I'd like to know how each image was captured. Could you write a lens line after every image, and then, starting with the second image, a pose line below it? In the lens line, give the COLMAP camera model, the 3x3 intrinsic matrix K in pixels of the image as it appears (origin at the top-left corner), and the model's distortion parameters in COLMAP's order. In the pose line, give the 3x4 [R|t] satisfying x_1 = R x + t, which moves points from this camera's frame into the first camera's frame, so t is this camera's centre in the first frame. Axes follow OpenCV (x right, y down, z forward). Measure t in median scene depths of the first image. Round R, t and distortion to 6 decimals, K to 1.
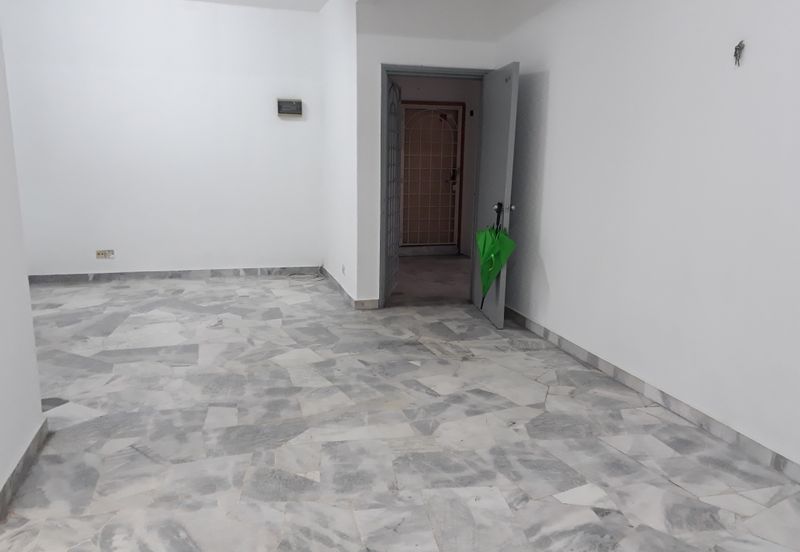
lens RADIAL K [[648.8, 0, 397.7], [0, 648.8, 309.5], [0, 0, 1]] dist [0.046953, -0.008104]
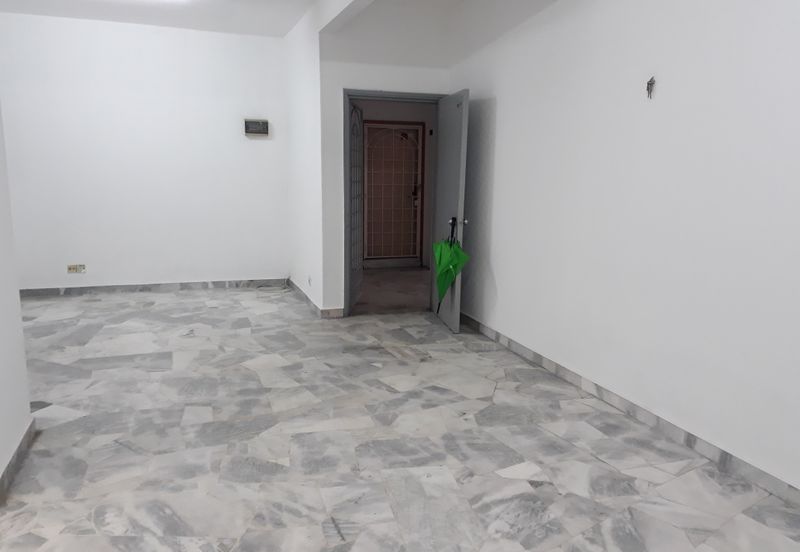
lens RADIAL K [[658.4, 0, 402.3], [0, 658.4, 294.9], [0, 0, 1]] dist [0.050229, -0.007286]
pose [[0.998364, -0.012919, 0.055697, 0.012034], [0.015385, 0.998910, -0.044075, 0.019134], [-0.055067, 0.044860, 0.997474, -0.133138]]
